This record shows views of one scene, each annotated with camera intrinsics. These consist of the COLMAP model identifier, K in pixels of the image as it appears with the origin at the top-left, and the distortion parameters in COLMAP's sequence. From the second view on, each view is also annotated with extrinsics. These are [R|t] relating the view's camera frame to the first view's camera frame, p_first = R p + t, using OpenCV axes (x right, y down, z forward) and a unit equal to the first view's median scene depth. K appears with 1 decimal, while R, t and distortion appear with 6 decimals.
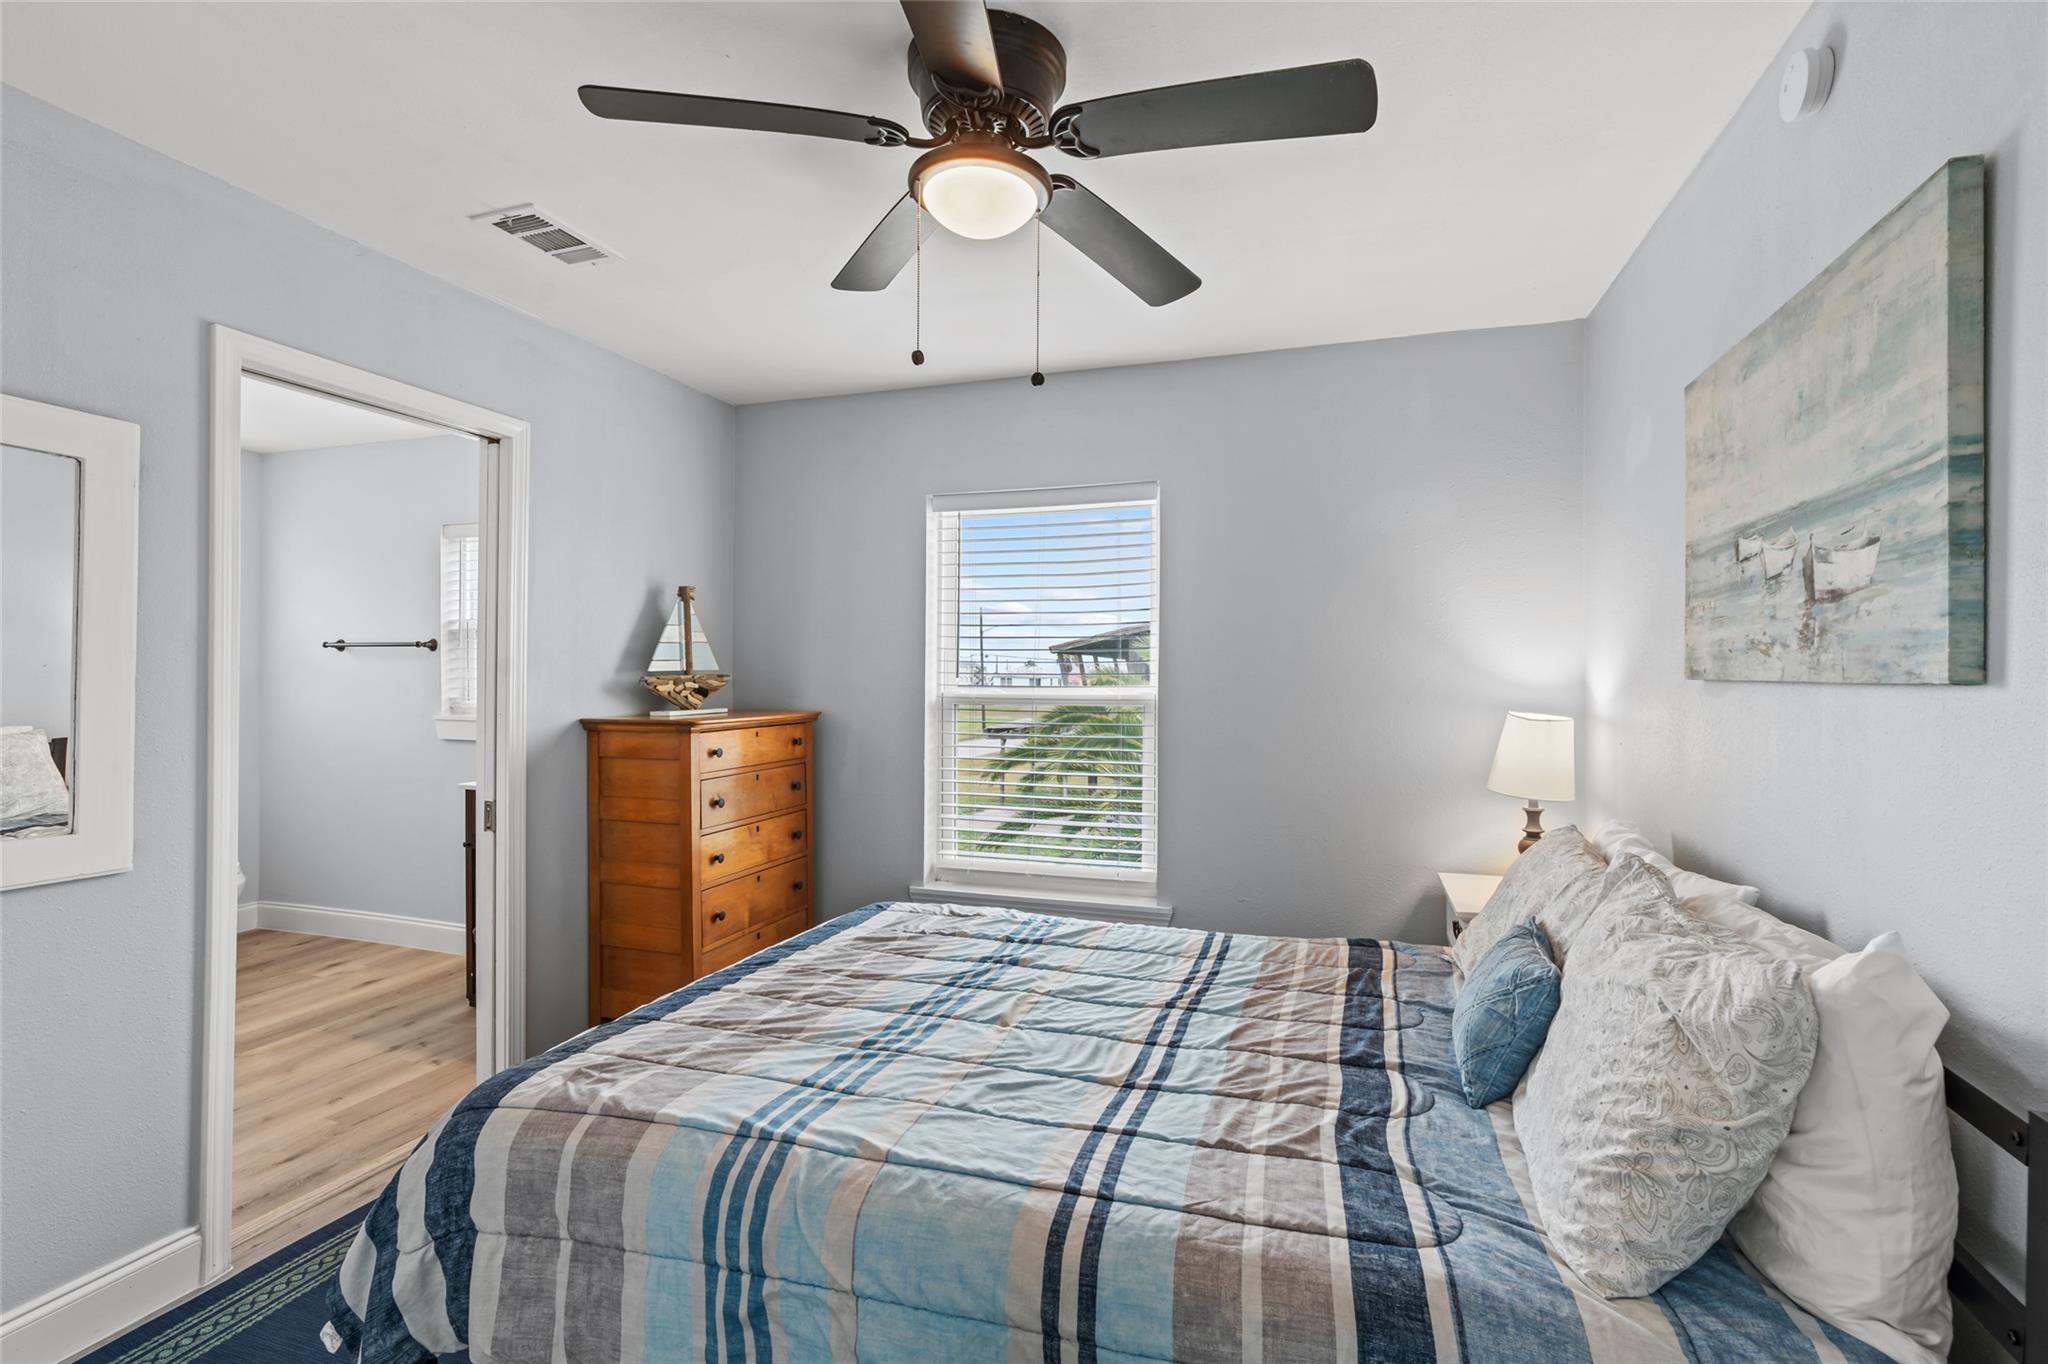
lens RADIAL K [[922.5, 0, 1030.6], [0, 922.5, 670.1], [0, 0, 1]] dist [-0.000192, 0.000170]
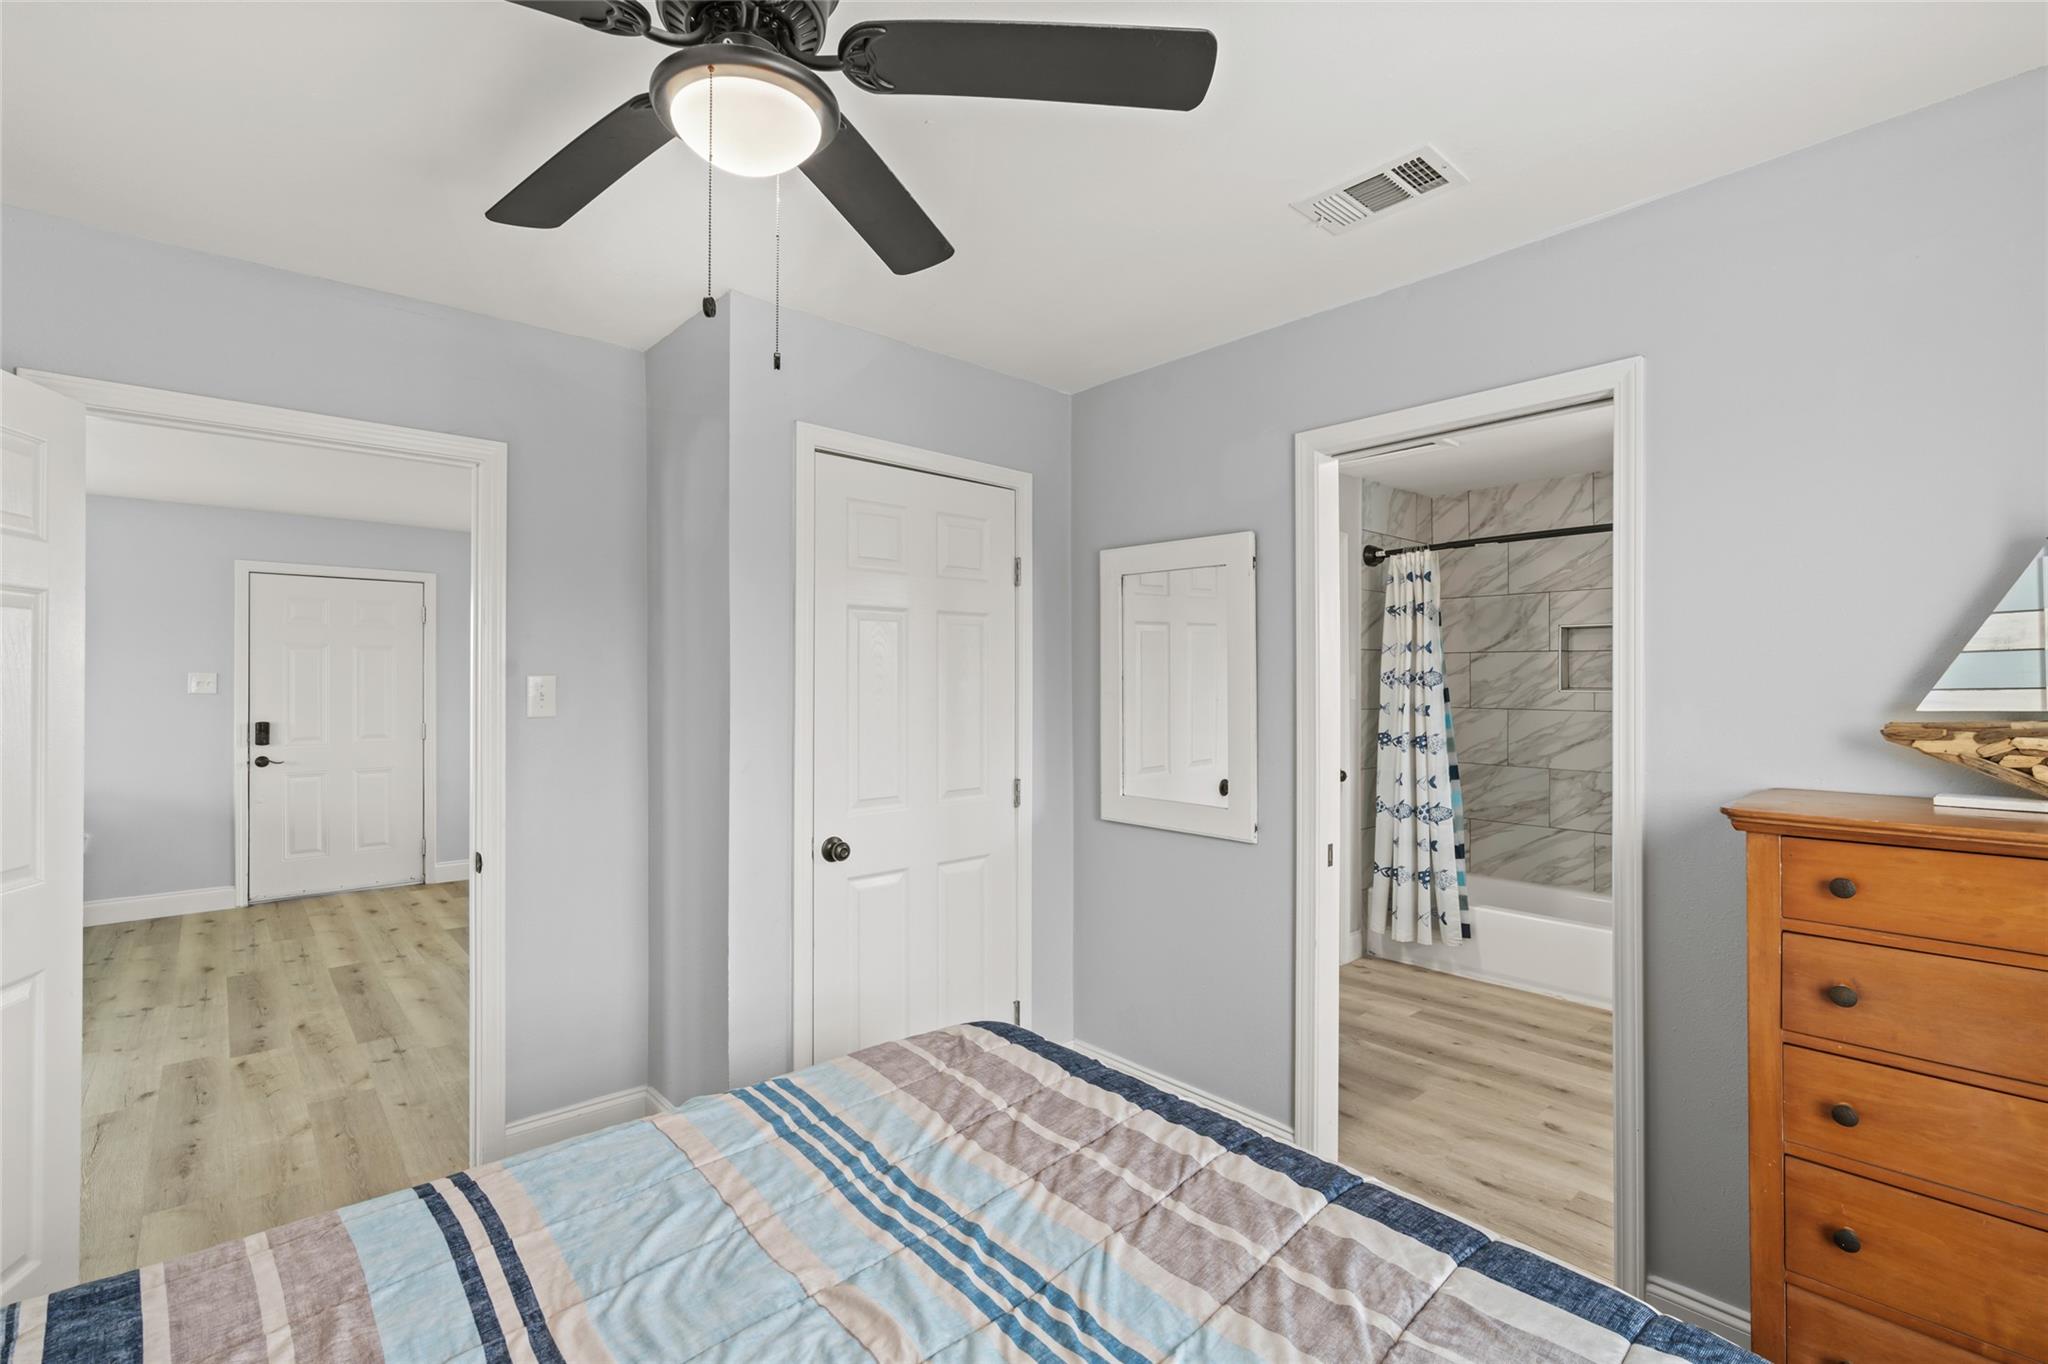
lens RADIAL K [[922.5, 0, 1030.6], [0, 922.5, 670.1], [0, 0, 1]] dist [-0.000192, 0.000170]
pose [[-0.492999, -0.012899, -0.869934, 0.381670], [0.006474, 0.999808, -0.018494, -0.021894], [0.870006, -0.014749, -0.492820, 1.193505]]
